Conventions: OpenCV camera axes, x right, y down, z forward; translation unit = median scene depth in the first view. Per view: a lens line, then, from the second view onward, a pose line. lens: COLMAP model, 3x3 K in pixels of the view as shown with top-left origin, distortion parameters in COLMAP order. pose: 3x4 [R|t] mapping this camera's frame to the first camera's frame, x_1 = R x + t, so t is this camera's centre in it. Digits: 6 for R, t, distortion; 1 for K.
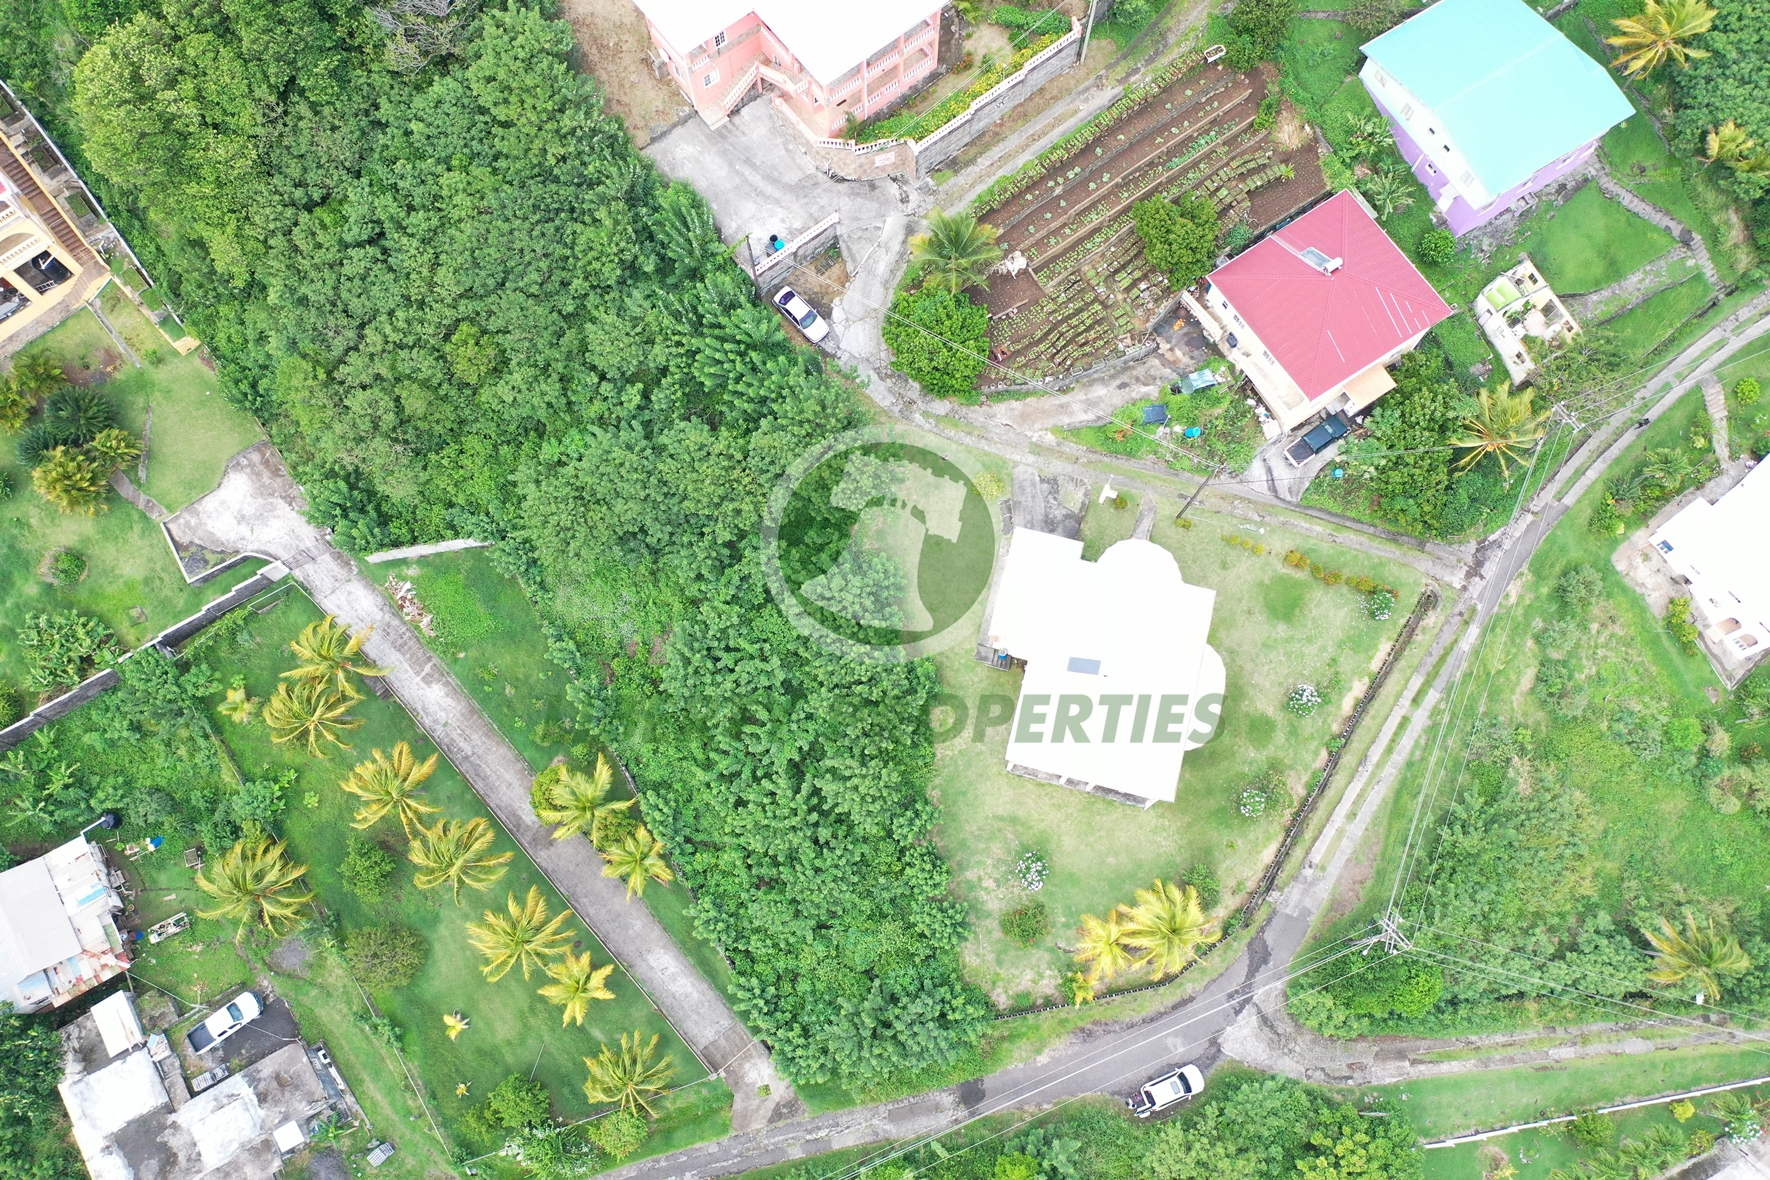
lens RADIAL K [[1394.4, 0, 888.6], [0, 1394.4, 589.2], [0, 0, 1]] dist [-0.003867, -0.000220]
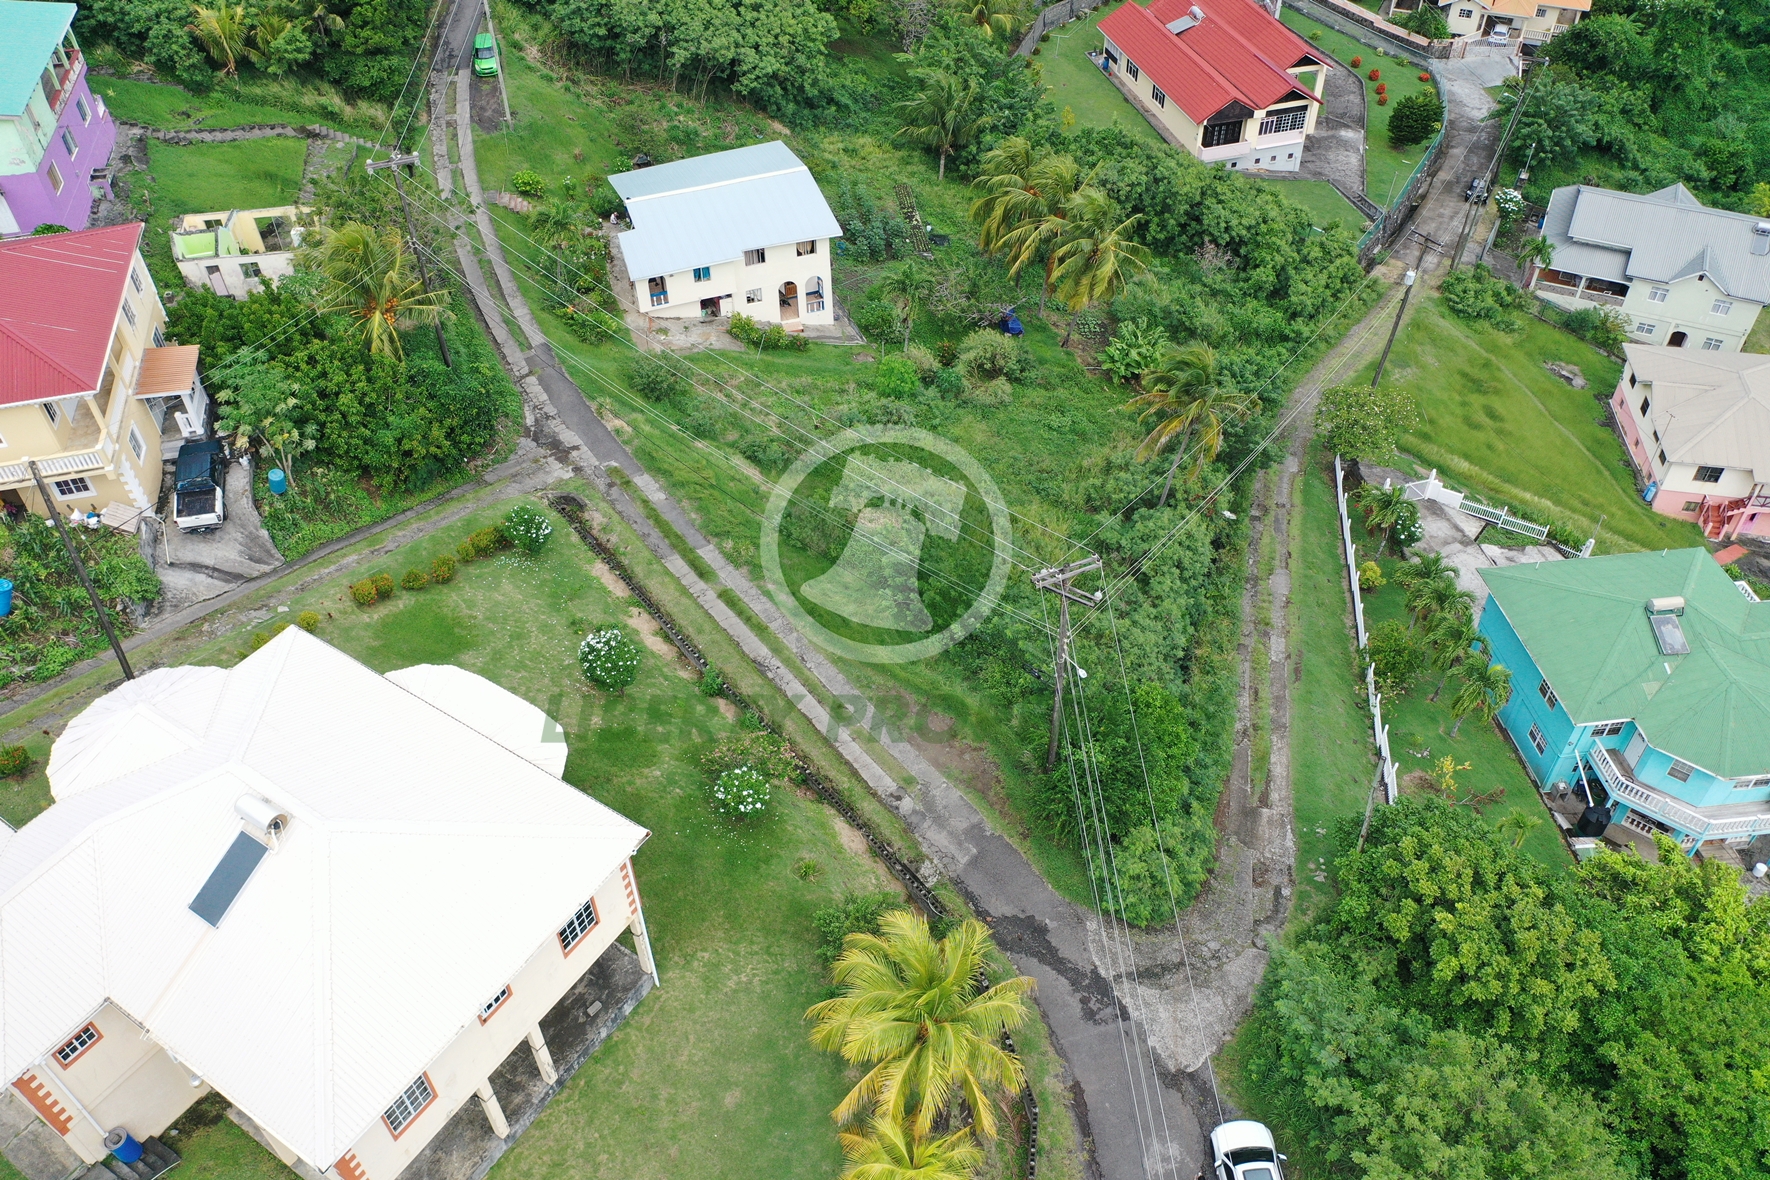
lens RADIAL K [[1393.7, 0, 888.1], [0, 1393.7, 593.4], [0, 0, 1]] dist [0.000222, -0.000416]
pose [[0.322863, -0.660754, 0.677616, -0.008014], [0.909942, 0.413633, -0.030220, 0.179584], [-0.260316, 0.626349, 0.734794, 0.562040]]
